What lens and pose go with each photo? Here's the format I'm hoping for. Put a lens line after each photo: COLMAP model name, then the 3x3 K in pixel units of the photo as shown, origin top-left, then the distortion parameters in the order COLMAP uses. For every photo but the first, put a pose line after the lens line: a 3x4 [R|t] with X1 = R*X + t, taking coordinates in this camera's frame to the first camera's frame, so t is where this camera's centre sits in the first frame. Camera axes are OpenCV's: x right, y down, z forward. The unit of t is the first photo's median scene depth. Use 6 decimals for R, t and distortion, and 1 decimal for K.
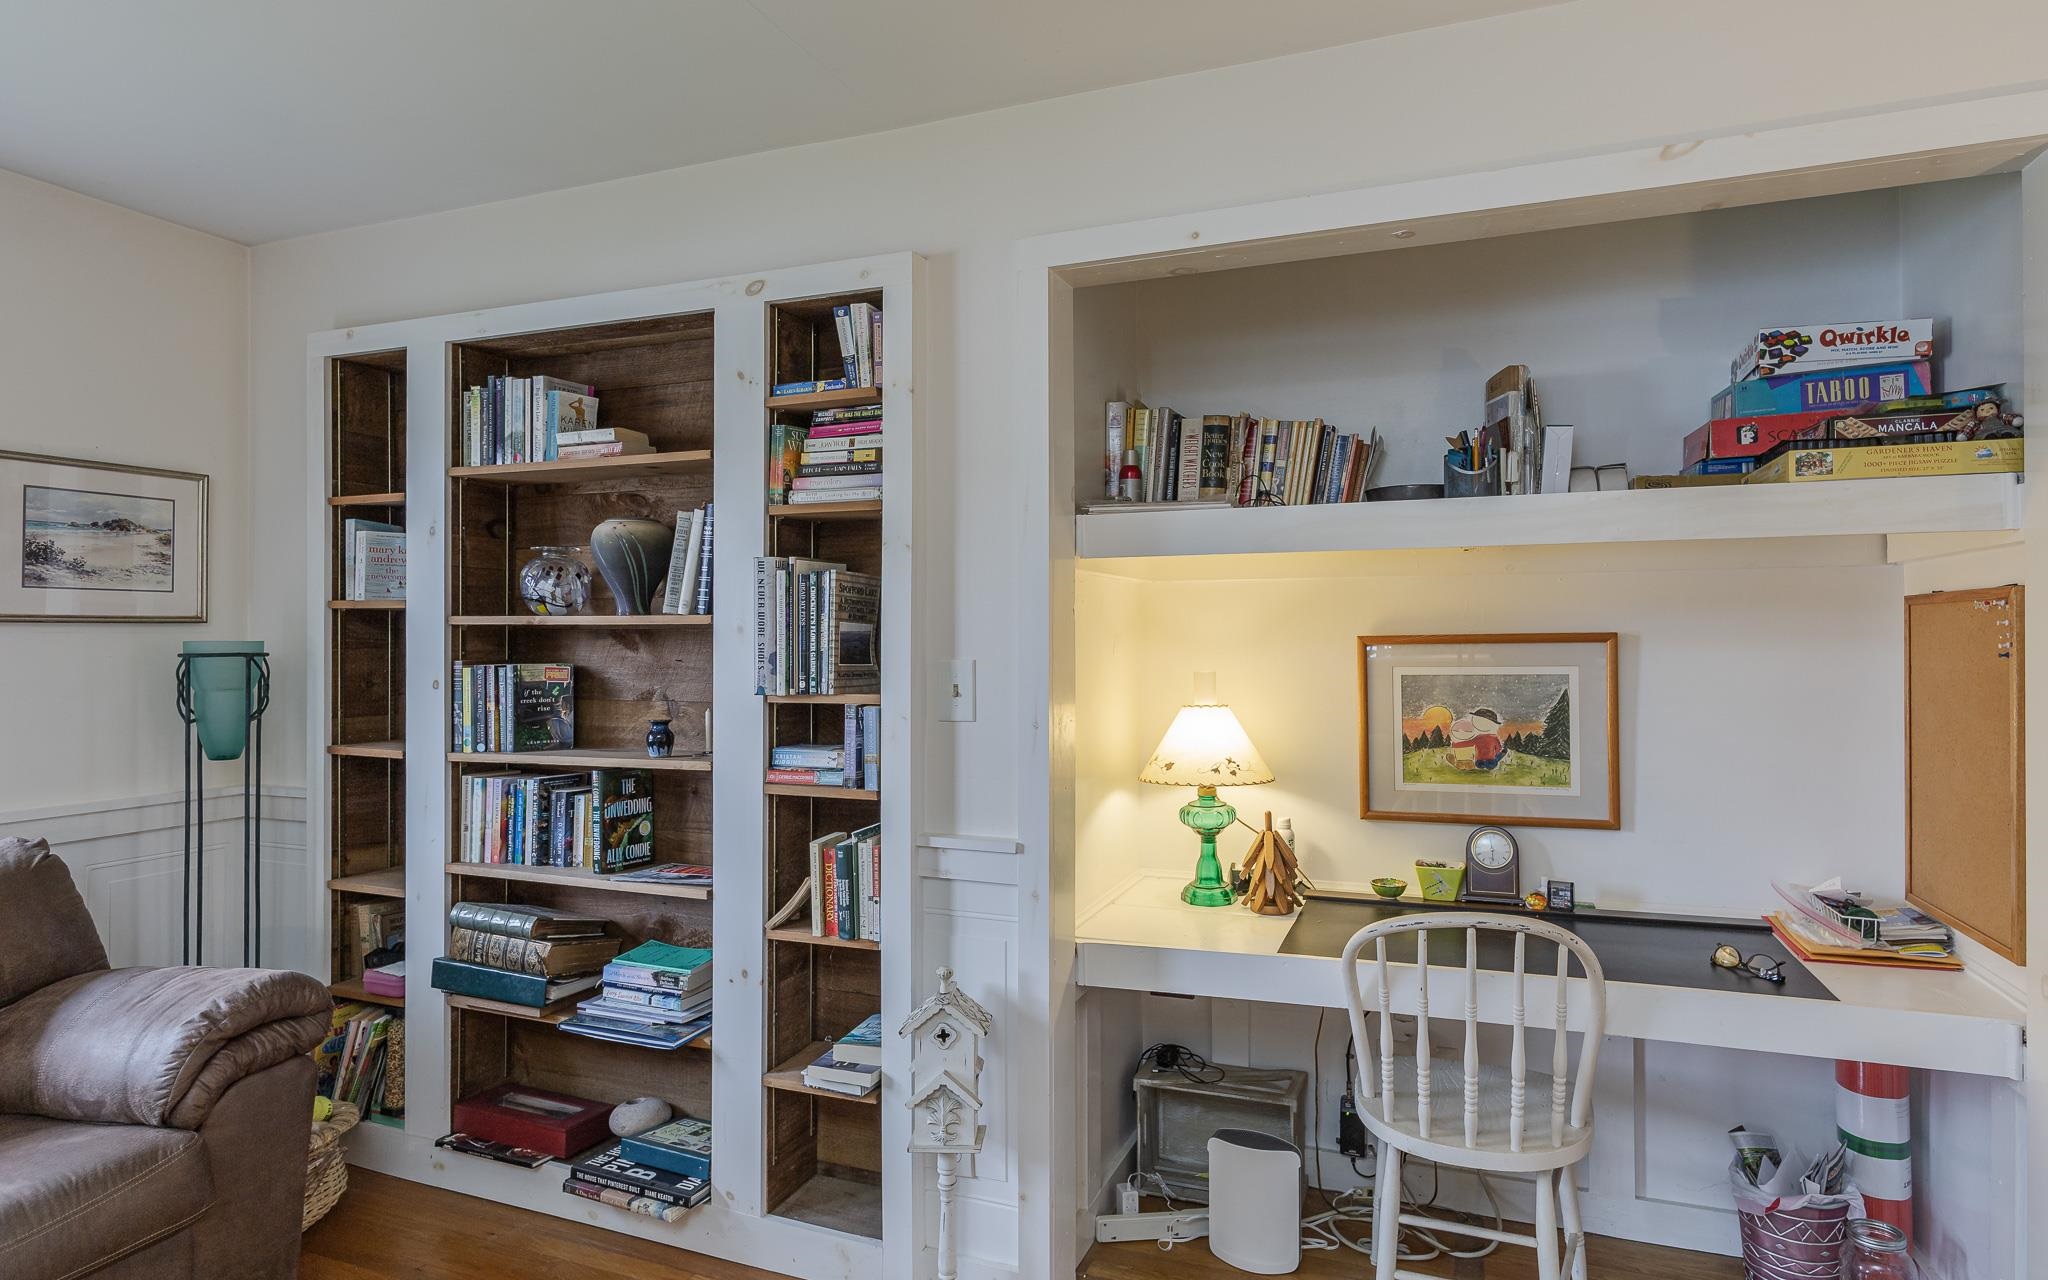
lens RADIAL K [[1100.9, 0, 1024.0], [0, 1100.9, 640.0], [0, 0, 1]] dist [0.003047, 0.000554]
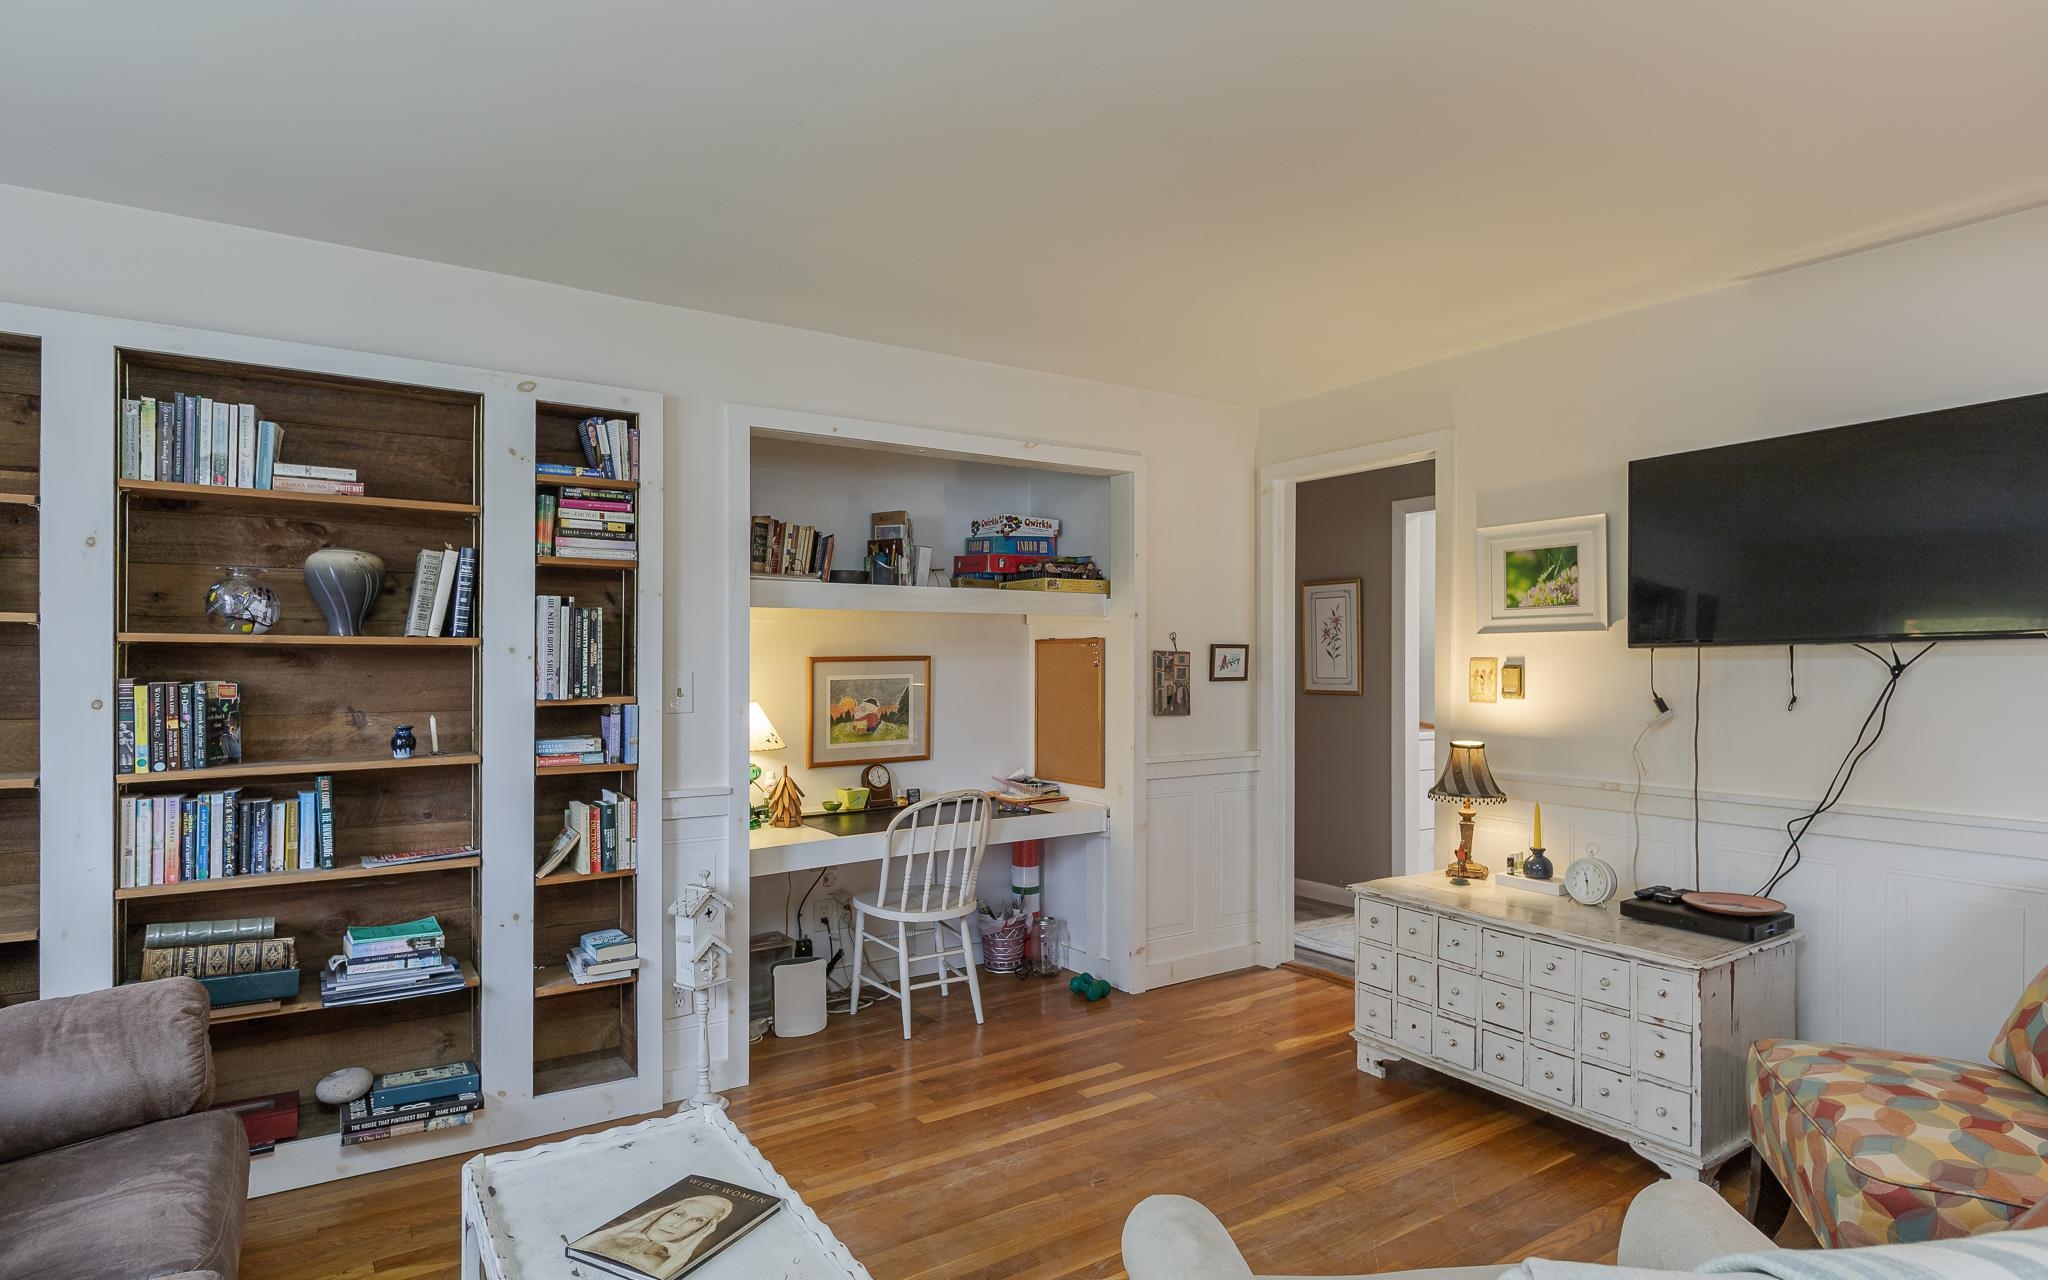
lens RADIAL K [[1093.9, 0, 1035.0], [0, 1093.9, 661.3], [0, 0, 1]] dist [-0.003728, -0.000170]
pose [[0.563951, 0.000278, 0.825808, -0.928637], [-0.000253, 1.000000, -0.000164, 0.003681], [-0.825808, -0.000117, 0.563951, -0.213533]]
